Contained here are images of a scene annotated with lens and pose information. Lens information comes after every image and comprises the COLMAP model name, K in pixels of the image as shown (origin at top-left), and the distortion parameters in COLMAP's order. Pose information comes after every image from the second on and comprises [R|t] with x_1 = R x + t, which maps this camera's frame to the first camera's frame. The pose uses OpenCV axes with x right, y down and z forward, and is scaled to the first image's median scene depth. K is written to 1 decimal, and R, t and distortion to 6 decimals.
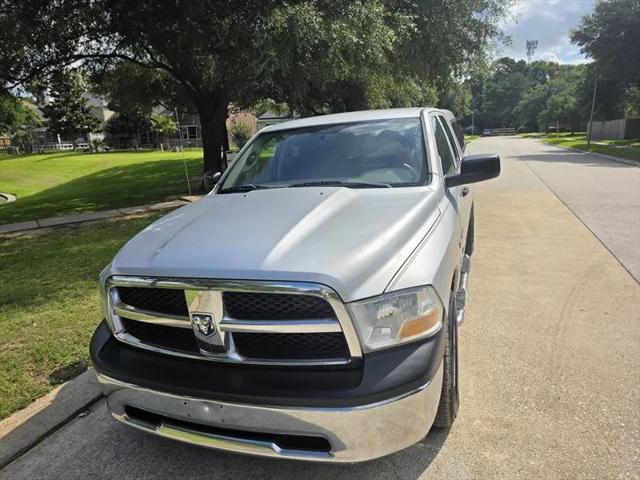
lens RADIAL K [[428.6, 0, 328.2], [0, 428.6, 238.4], [0, 0, 1]] dist [0.061614, -0.057546]
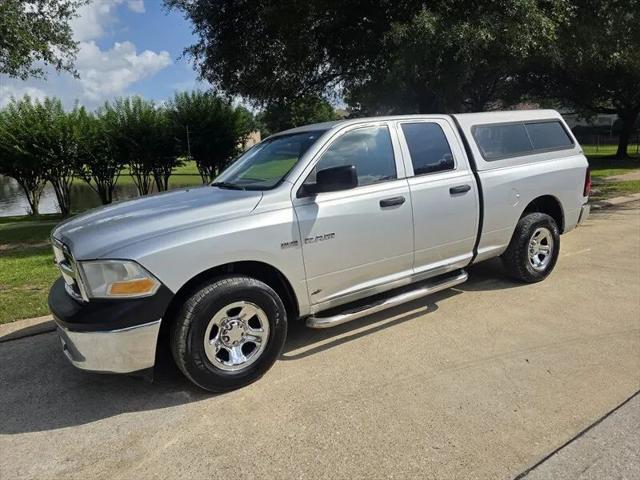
lens RADIAL K [[428.6, 0, 328.5], [0, 428.6, 231.7], [0, 0, 1]] dist [0.061614, -0.057546]
pose [[0.801193, 0.117150, -0.586827, 0.596092], [-0.125687, 0.991719, 0.026380, -0.037024], [0.585058, 0.052621, 0.809283, 0.100892]]
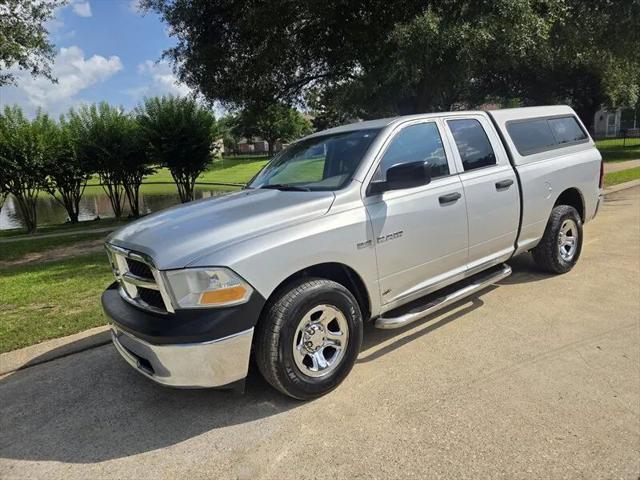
lens RADIAL K [[428.6, 0, 330.9], [0, 428.6, 233.4], [0, 0, 1]] dist [0.061614, -0.057546]
pose [[0.852387, 0.079085, -0.516897, 0.457077], [-0.084560, 0.996334, 0.012995, -0.013826], [0.516030, 0.032632, 0.855949, 0.023289]]
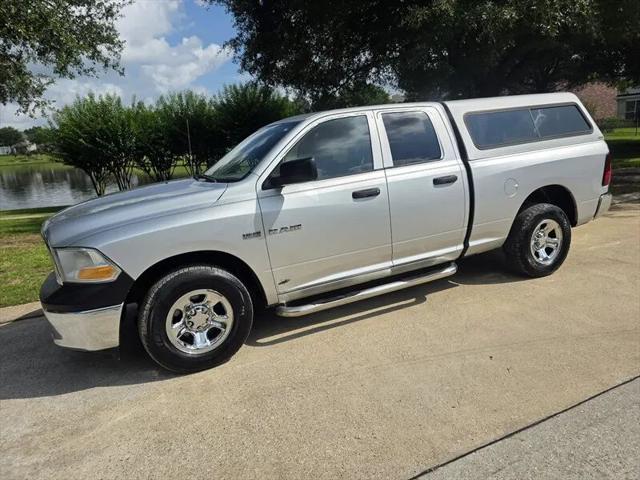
lens RADIAL K [[428.6, 0, 328.5], [0, 428.6, 232.6], [0, 0, 1]] dist [0.061614, -0.057546]
pose [[0.715325, 0.142004, -0.684212, 0.711638], [-0.127624, 0.989215, 0.071878, -0.060426], [0.687039, 0.035905, 0.725733, 0.186222]]
